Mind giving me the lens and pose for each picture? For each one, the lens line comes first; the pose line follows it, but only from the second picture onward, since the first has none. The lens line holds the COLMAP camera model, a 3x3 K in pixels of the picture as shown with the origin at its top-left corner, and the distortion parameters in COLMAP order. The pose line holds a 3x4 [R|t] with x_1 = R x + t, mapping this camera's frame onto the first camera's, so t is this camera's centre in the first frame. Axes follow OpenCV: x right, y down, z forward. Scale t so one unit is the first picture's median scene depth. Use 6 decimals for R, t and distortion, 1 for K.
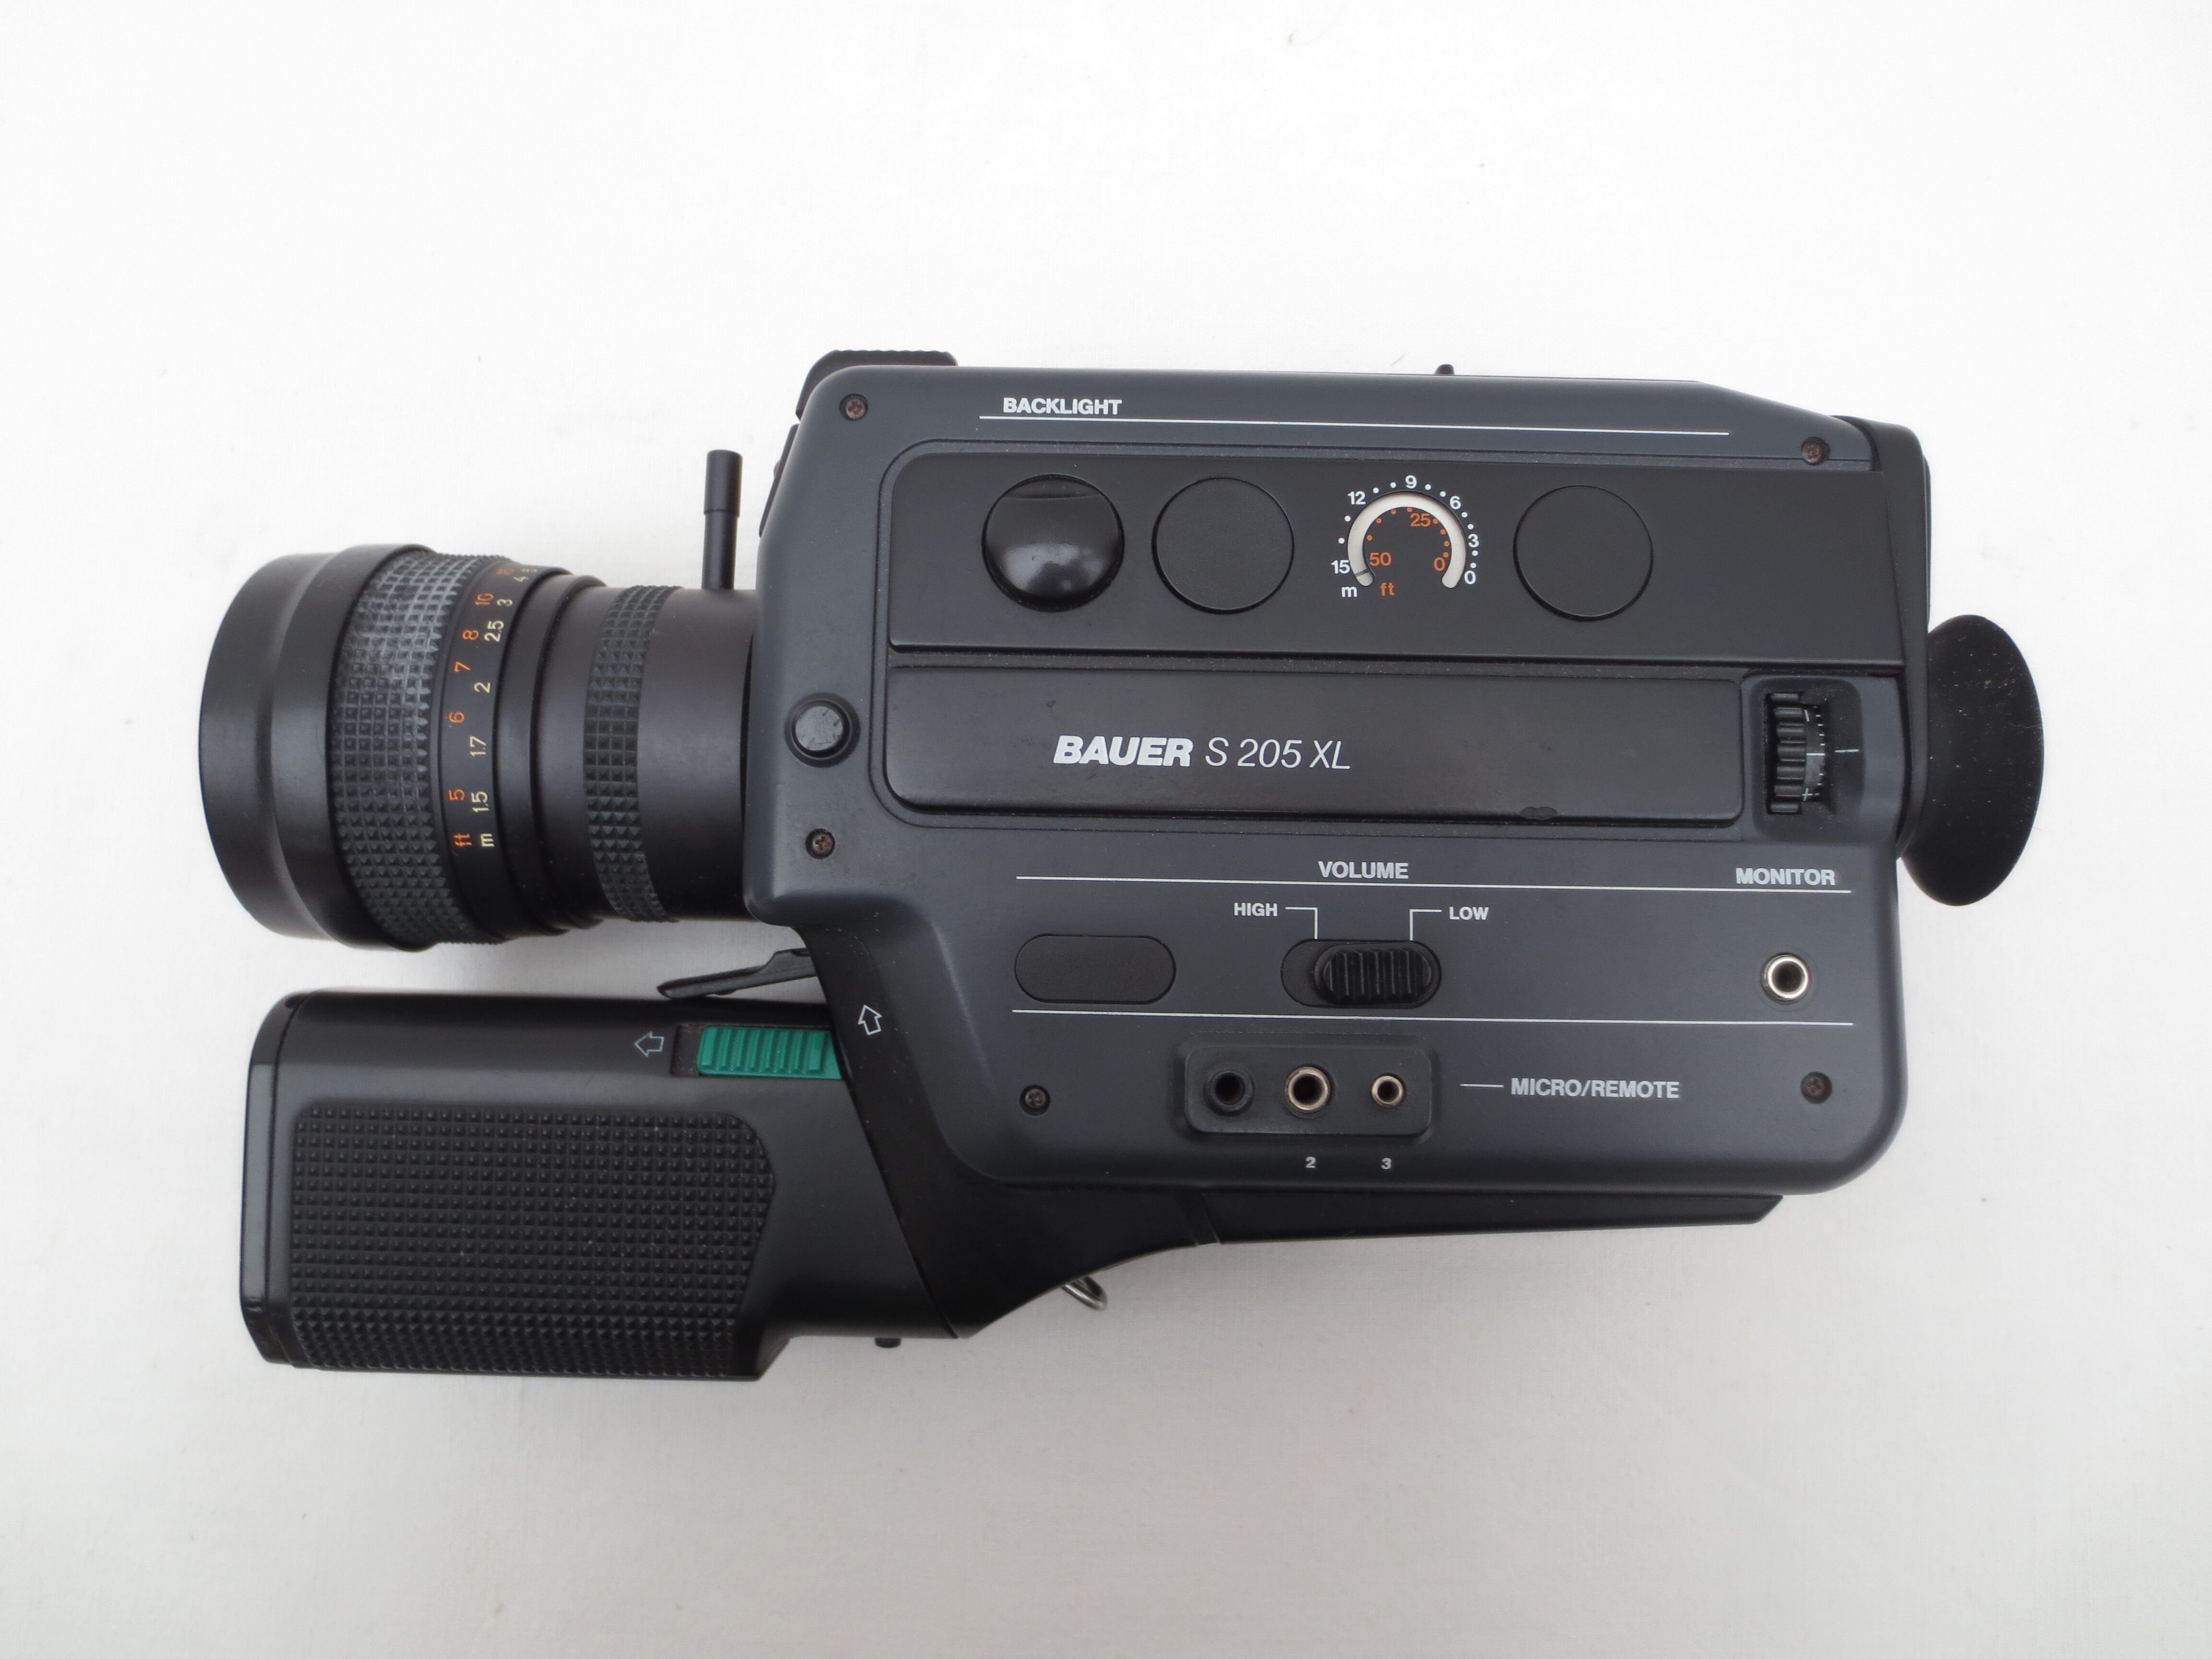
lens RADIAL K [[1566.0, 0, 1106.0], [0, 1566.0, 829.5], [0, 0, 1]] dist [-0.020955, 0.002130]
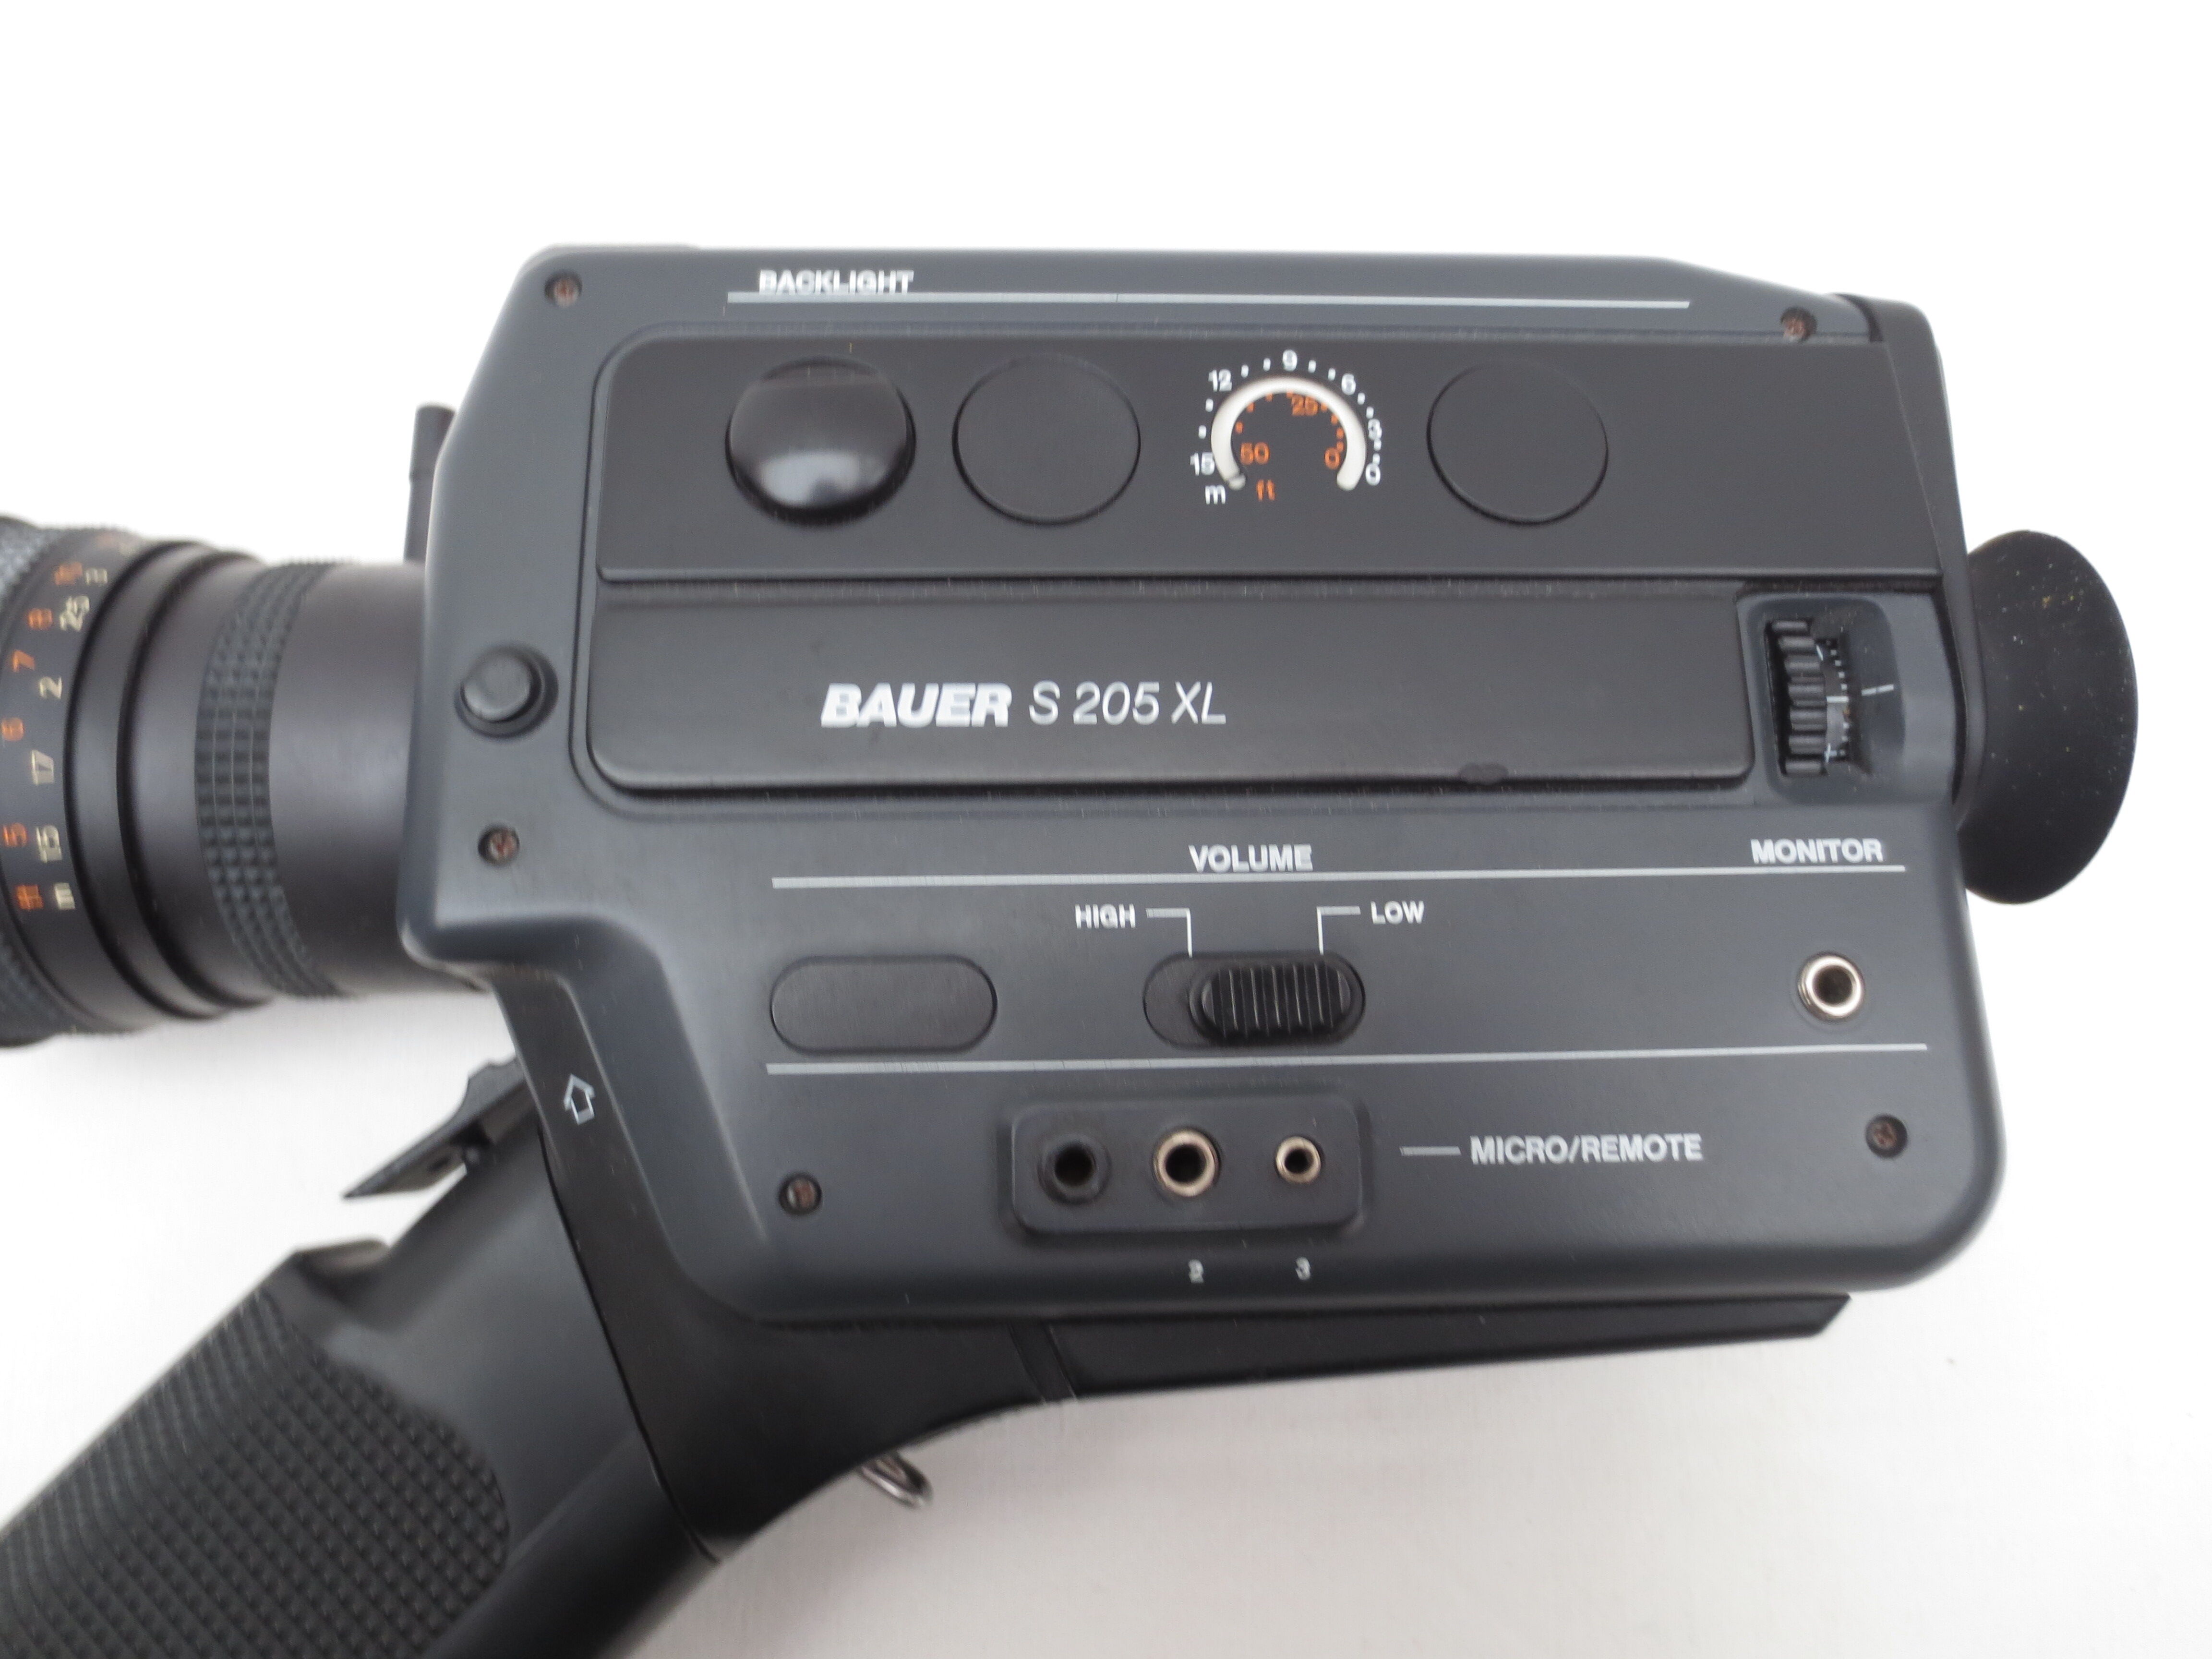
lens RADIAL K [[1566.0, 0, 1106.0], [0, 1566.0, 829.5], [0, 0, 1]] dist [-0.020955, 0.002130]
pose [[0.998582, -0.030704, 0.043498, 0.064990], [0.036080, 0.991023, -0.128730, 0.103553], [-0.039155, 0.130117, 0.990725, 0.274980]]
